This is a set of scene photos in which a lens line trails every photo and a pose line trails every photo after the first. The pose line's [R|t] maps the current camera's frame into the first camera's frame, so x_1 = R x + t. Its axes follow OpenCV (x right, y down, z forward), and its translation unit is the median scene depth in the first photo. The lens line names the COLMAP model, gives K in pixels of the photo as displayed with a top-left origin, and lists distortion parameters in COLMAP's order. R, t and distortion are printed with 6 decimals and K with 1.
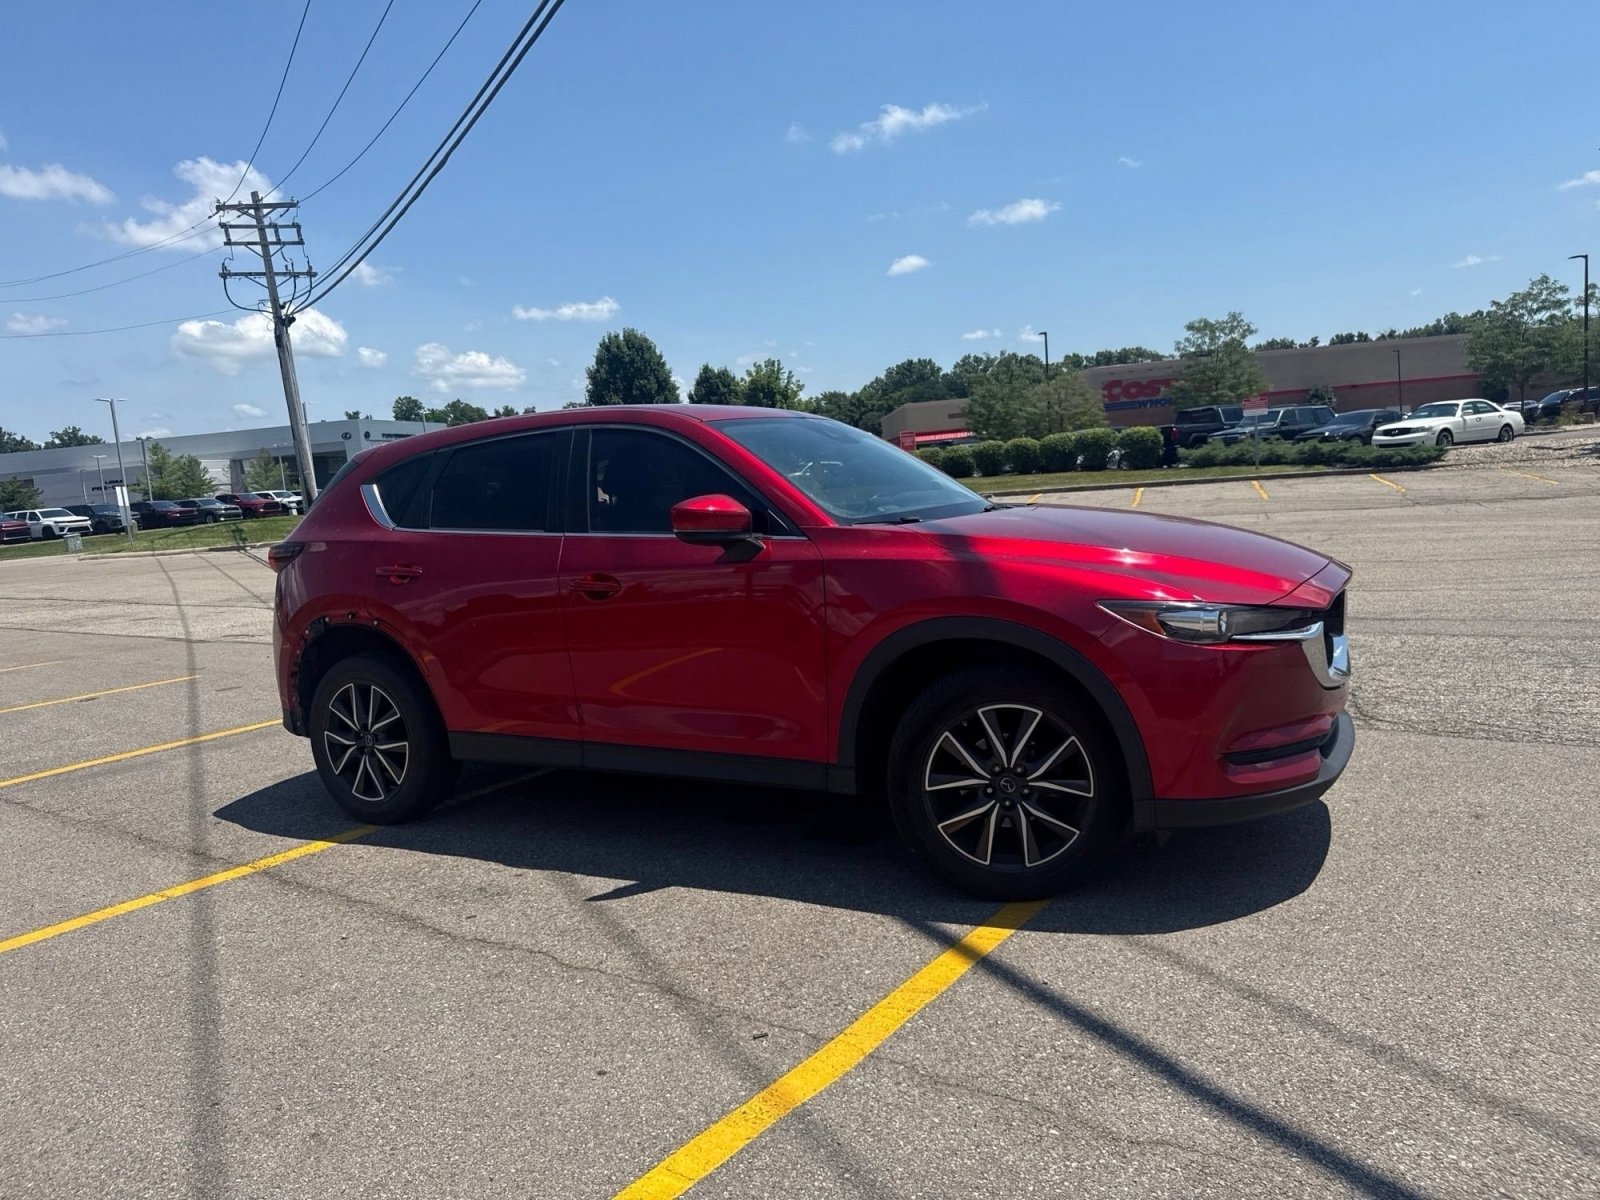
lens RADIAL K [[1123.7, 0, 810.2], [0, 1123.7, 598.7], [0, 0, 1]] dist [0.040569, -0.052267]
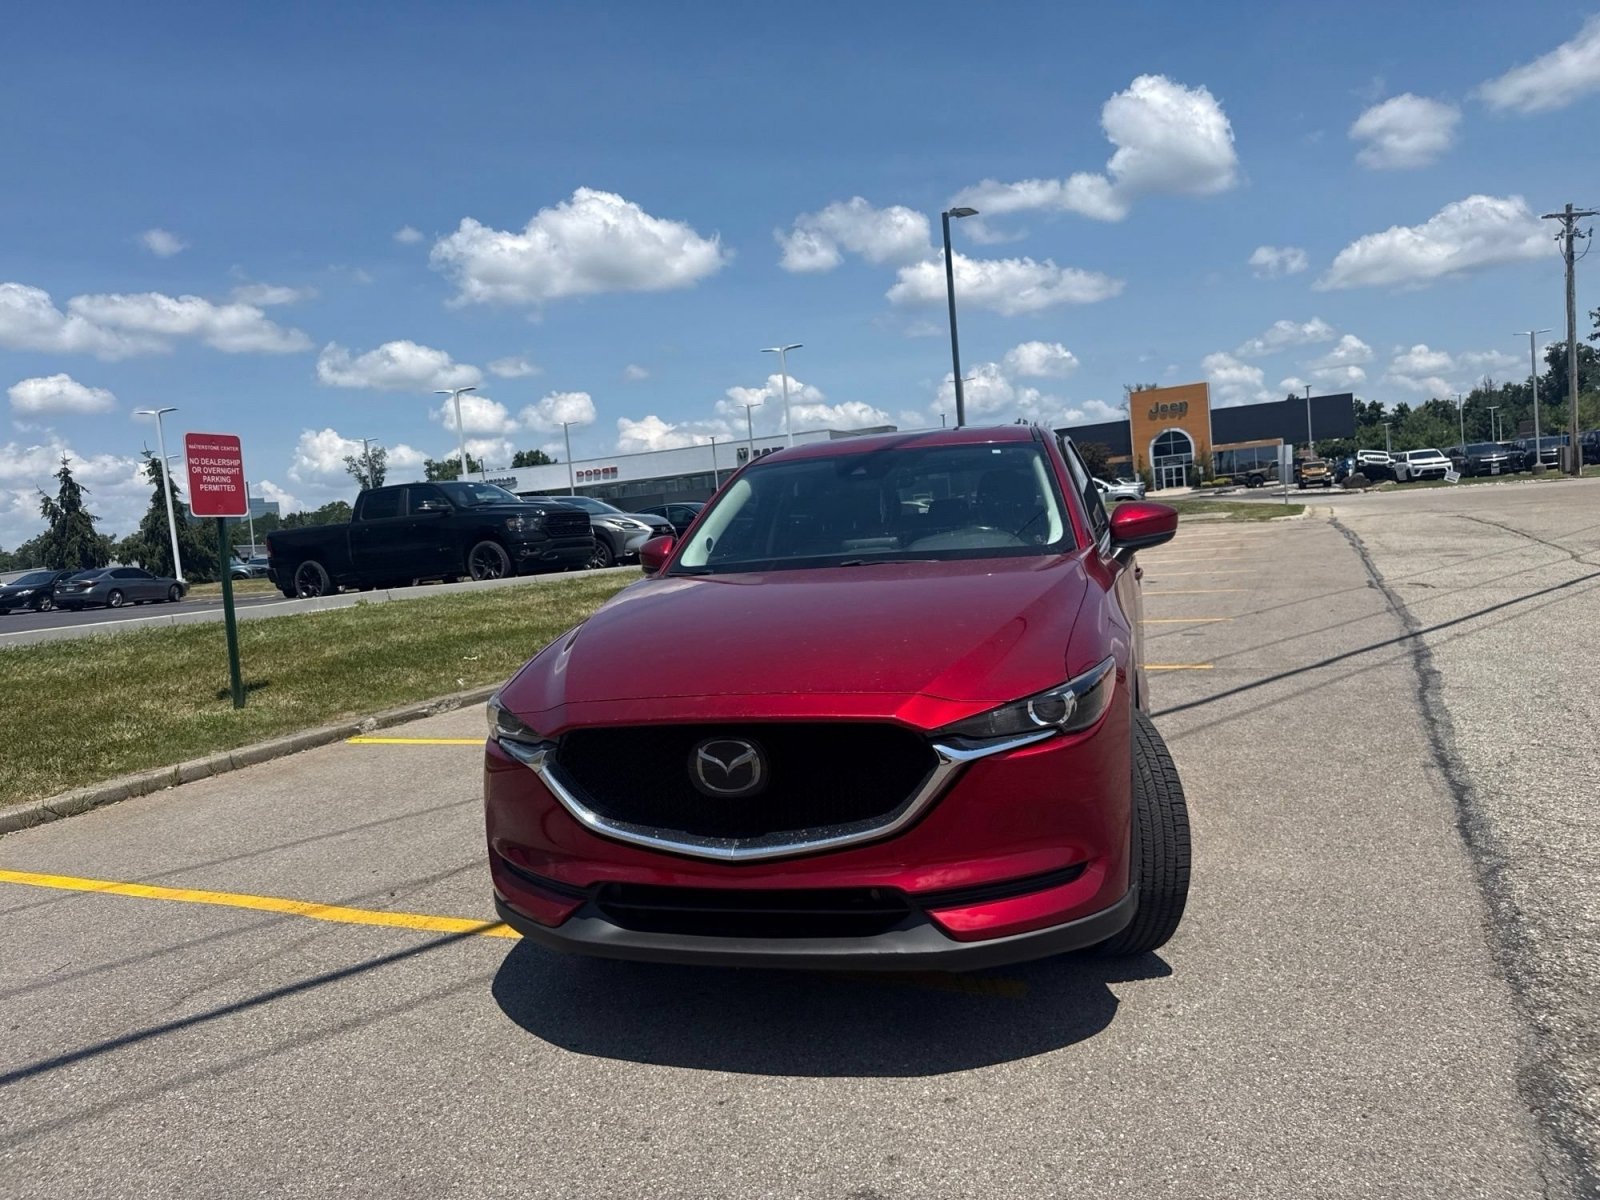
lens RADIAL K [[1123.7, 0, 811.3], [0, 1123.7, 593.5], [0, 0, 1]] dist [0.040569, -0.052267]
pose [[0.211510, 0.123903, -0.969490, 0.155176], [-0.042023, 0.992168, 0.117634, -0.024431], [0.976472, 0.015860, 0.215061, 0.120322]]
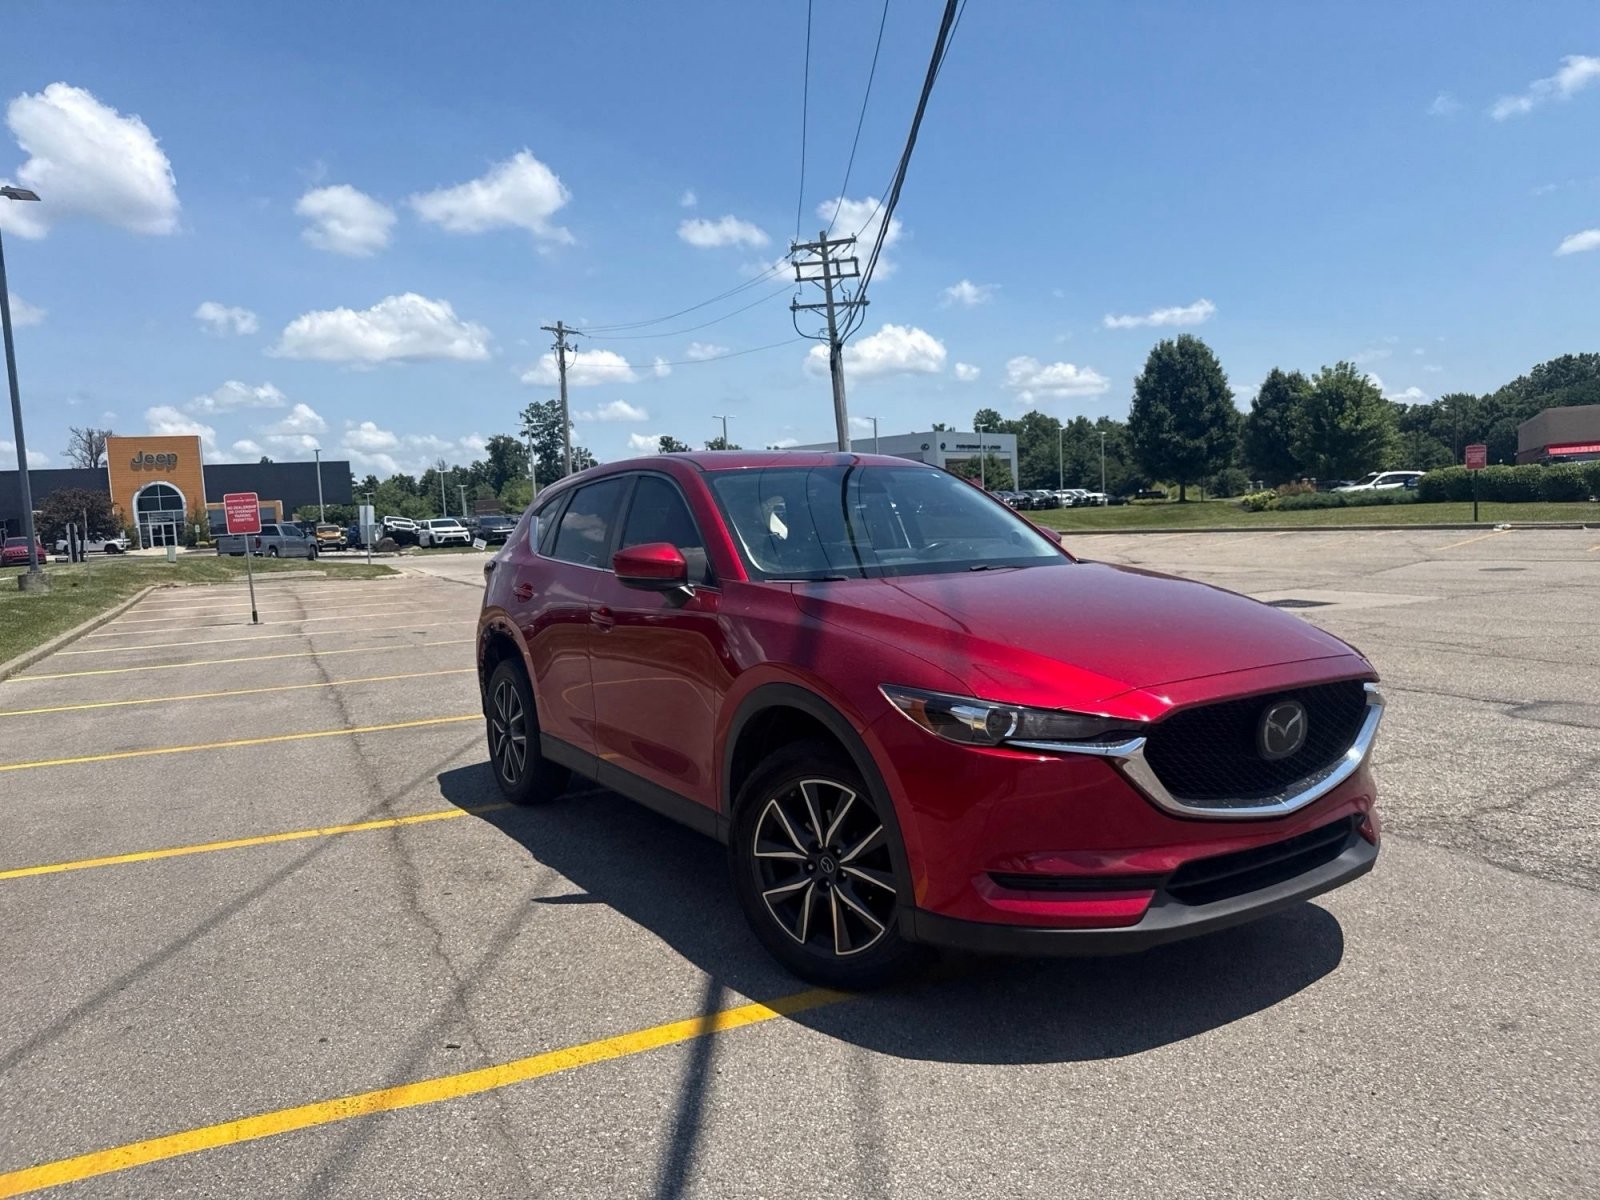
lens RADIAL K [[1123.7, 0, 808.7], [0, 1123.7, 608.0], [0, 0, 1]] dist [0.040569, -0.052267]
pose [[0.877659, 0.075357, -0.473325, 0.073361], [-0.075624, 0.996965, 0.018499, -0.008355], [0.473282, 0.019559, 0.880694, 0.018164]]
